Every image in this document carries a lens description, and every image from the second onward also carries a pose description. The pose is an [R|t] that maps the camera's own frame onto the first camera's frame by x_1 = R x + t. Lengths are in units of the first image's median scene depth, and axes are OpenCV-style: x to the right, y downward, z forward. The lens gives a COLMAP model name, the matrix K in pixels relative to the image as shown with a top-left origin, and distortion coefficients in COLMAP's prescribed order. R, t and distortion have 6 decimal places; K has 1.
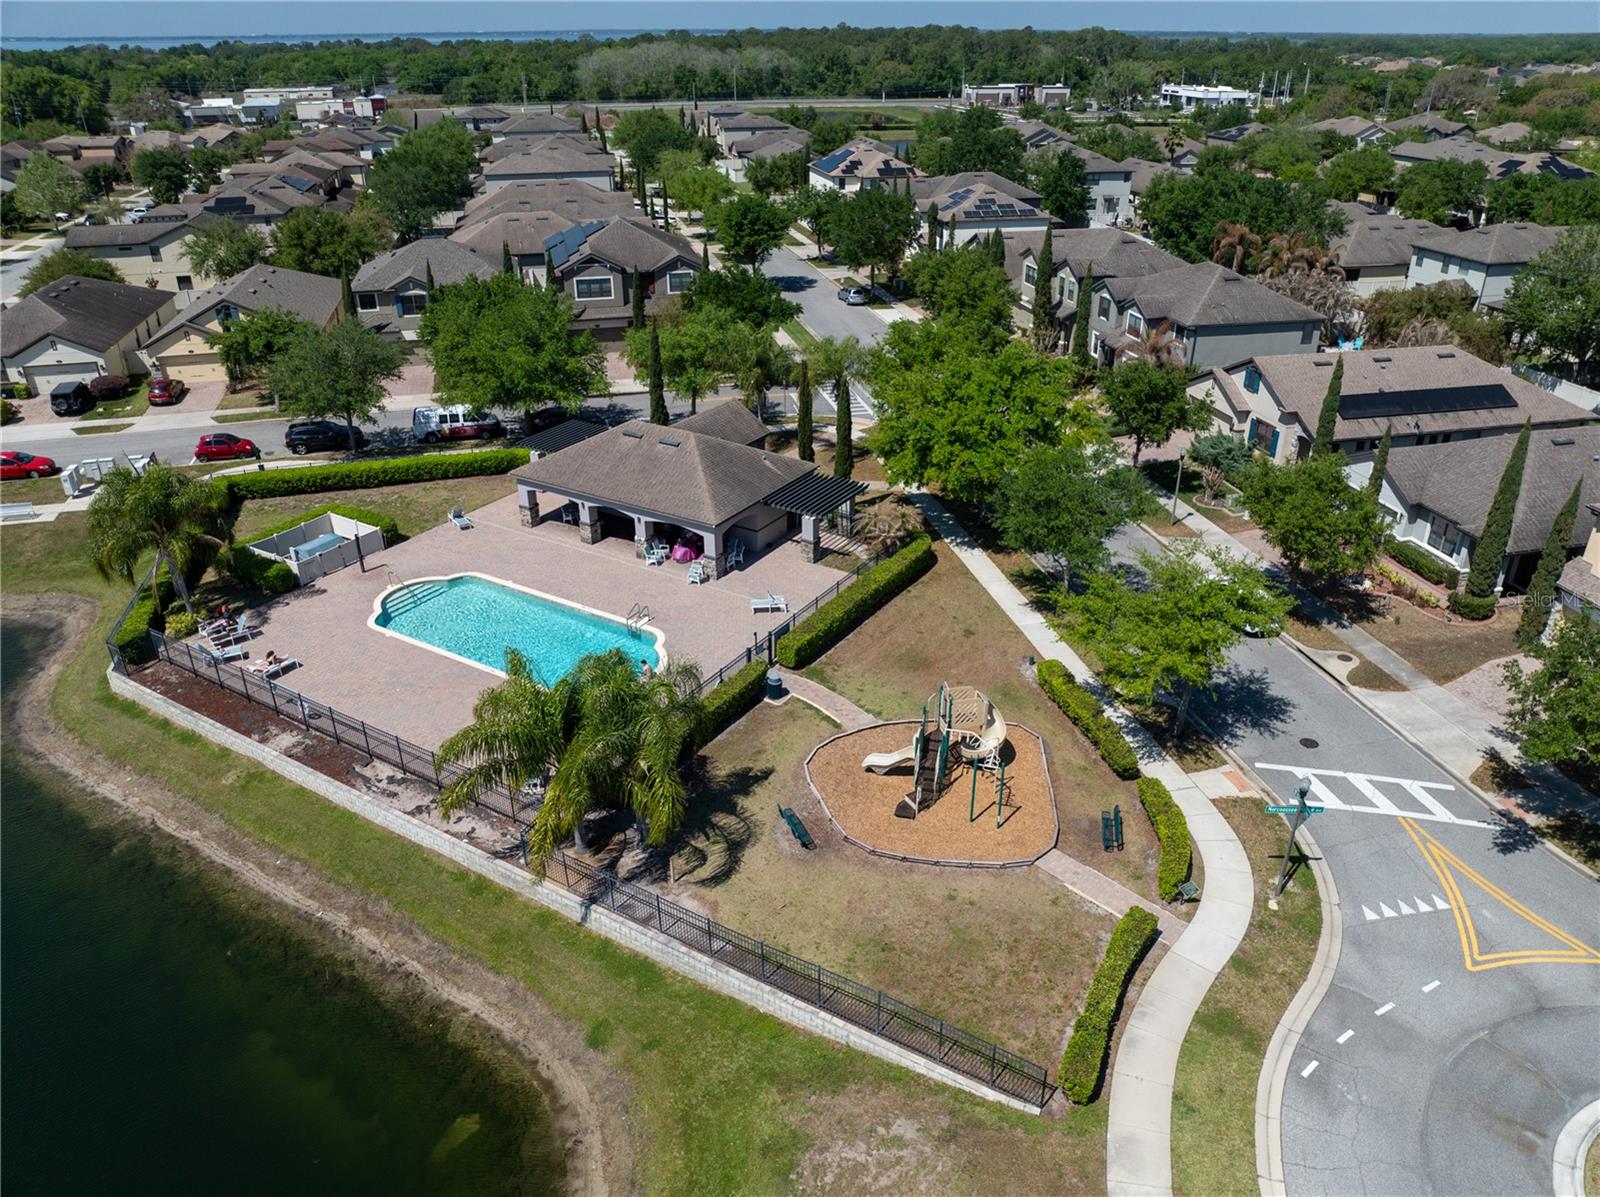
lens RADIAL K [[1107.0, 0, 800.0], [0, 1107.0, 598.5], [0, 0, 1]] dist [-0.036441, 0.000089]
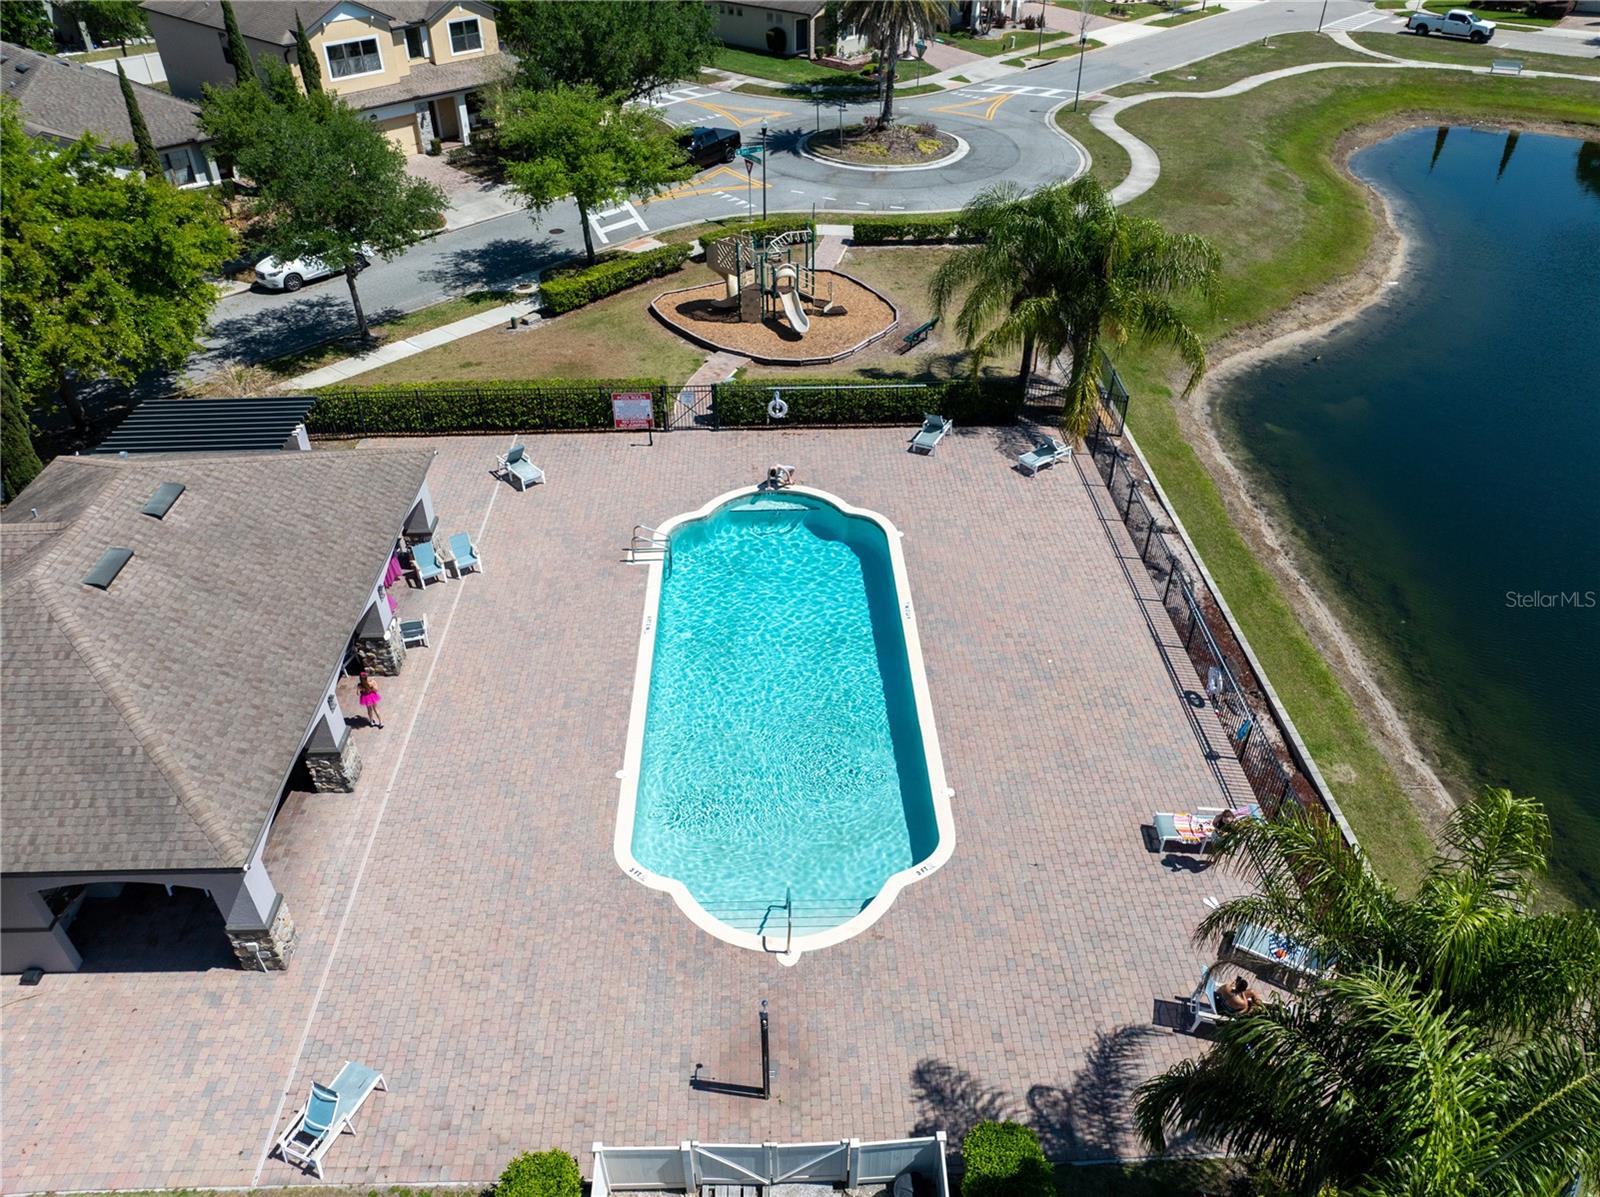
lens RADIAL K [[1107.0, 0, 800.0], [0, 1107.0, 598.5], [0, 0, 1]] dist [-0.036441, 0.000089]
pose [[-0.539738, -0.505893, 0.672871, -0.702164], [0.396741, 0.552101, 0.733335, -0.428562], [-0.742482, 0.662764, -0.097281, 1.193928]]
